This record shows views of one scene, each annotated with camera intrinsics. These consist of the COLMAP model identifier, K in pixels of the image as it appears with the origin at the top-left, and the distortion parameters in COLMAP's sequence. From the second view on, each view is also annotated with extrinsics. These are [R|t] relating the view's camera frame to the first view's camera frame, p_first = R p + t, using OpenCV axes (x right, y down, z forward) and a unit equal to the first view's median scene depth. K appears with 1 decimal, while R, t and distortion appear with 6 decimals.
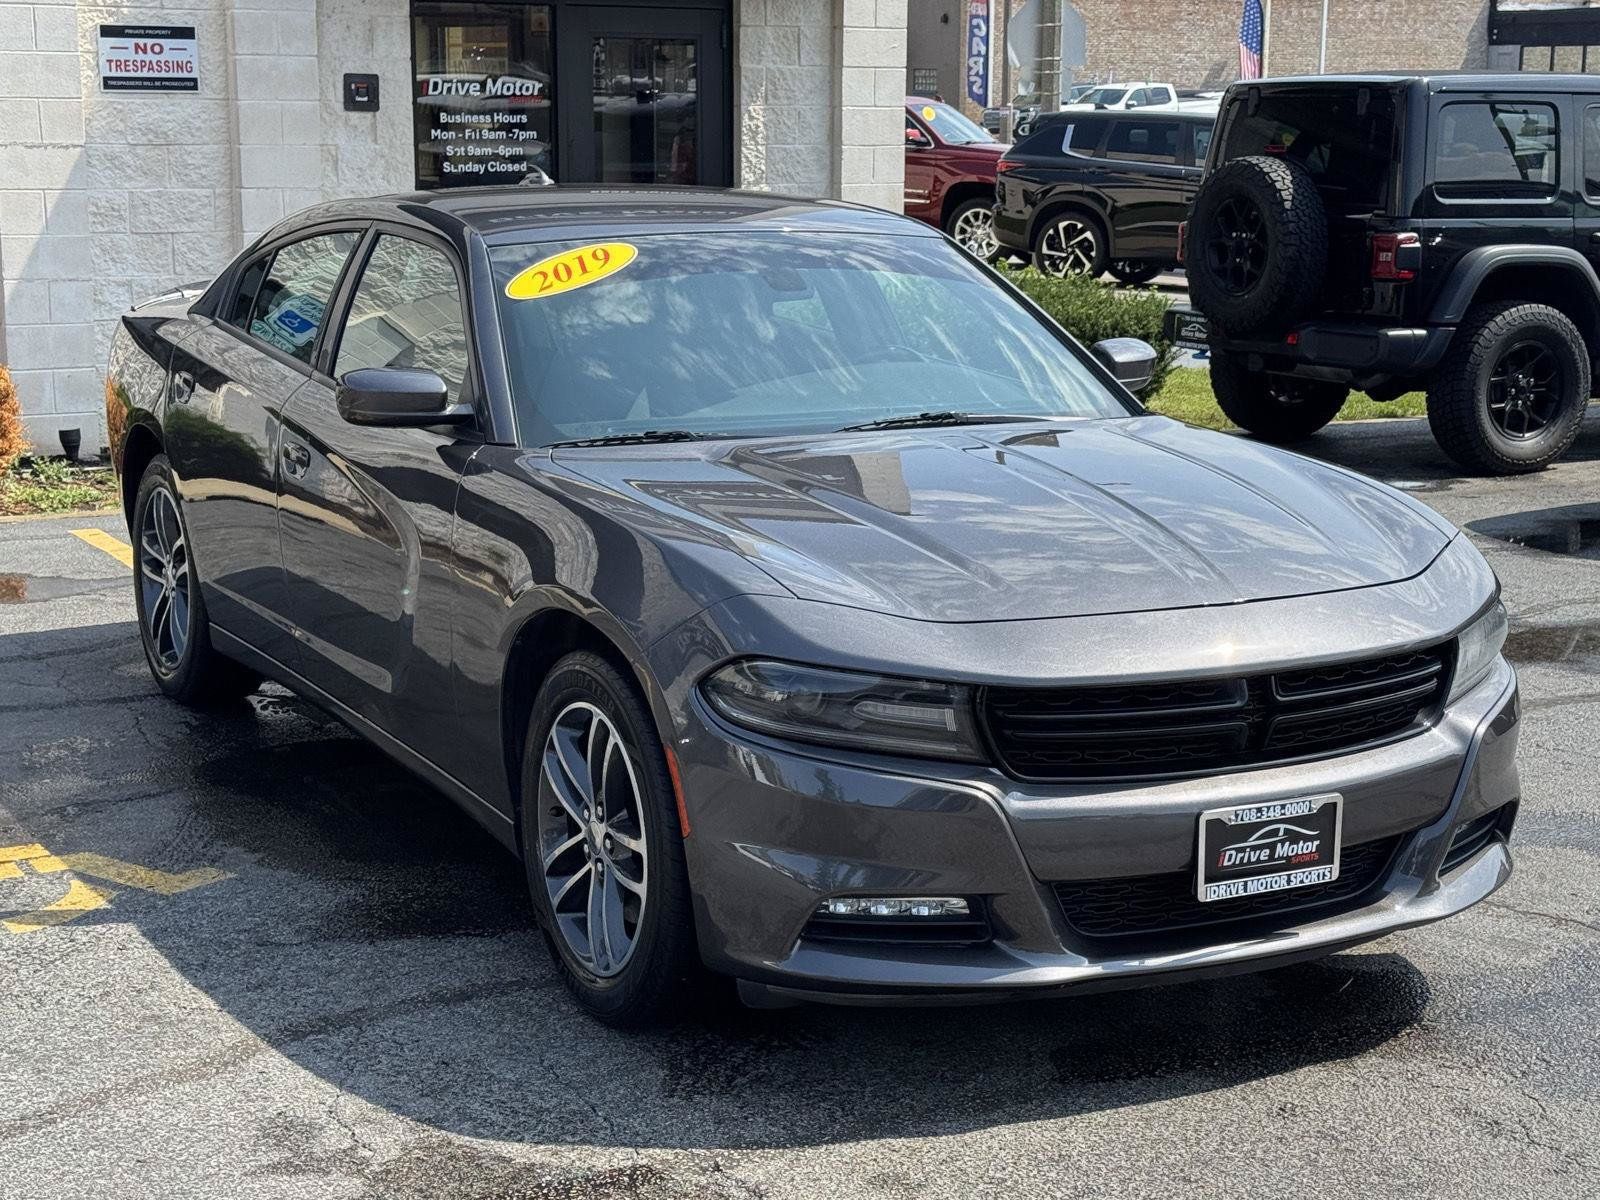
lens RADIAL K [[2648.4, 0, 784.1], [0, 2648.4, 586.6], [0, 0, 1]] dist [0.131697, 0.000000]
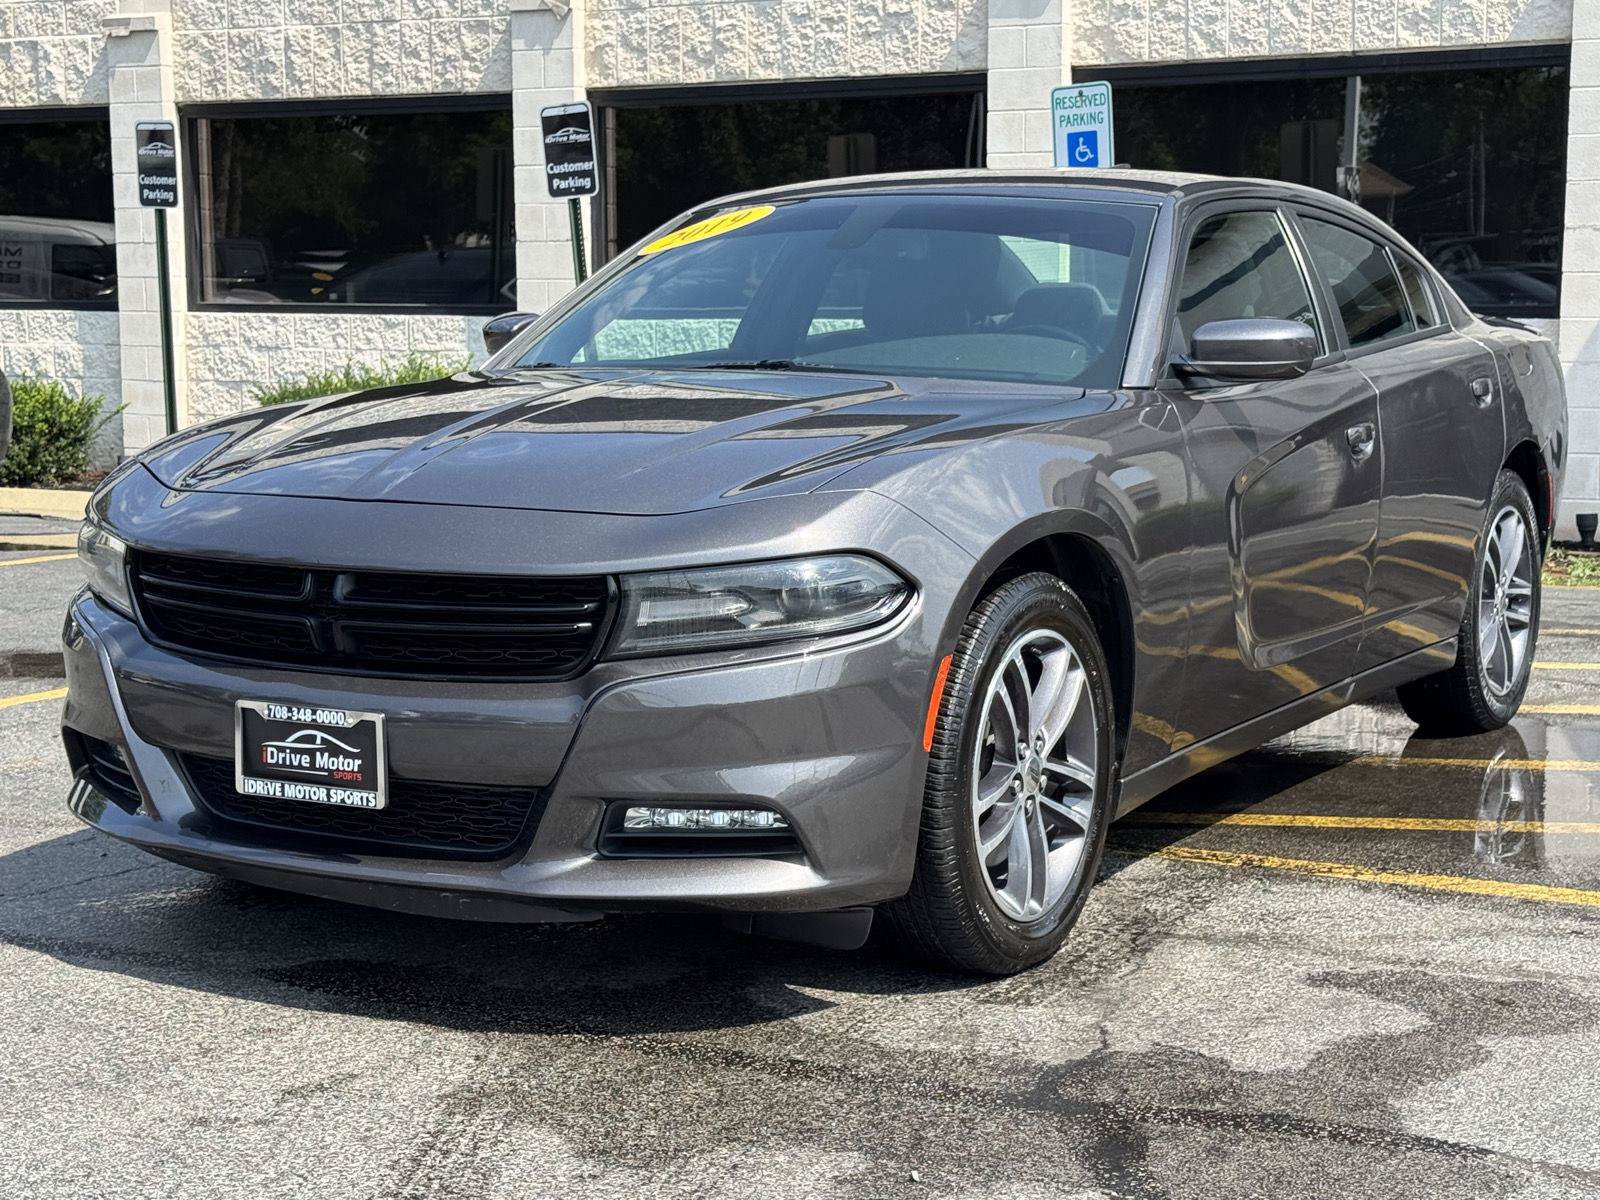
lens RADIAL K [[2652.0, 0, 802.7], [0, 2652.0, 599.3], [0, 0, 1]] dist [0.131235, 0.000000]
pose [[0.553956, 0.098088, -0.826747, 1.010401], [-0.153193, 0.988089, 0.014584, 0.003132], [0.818330, 0.118573, 0.562384, 0.581465]]
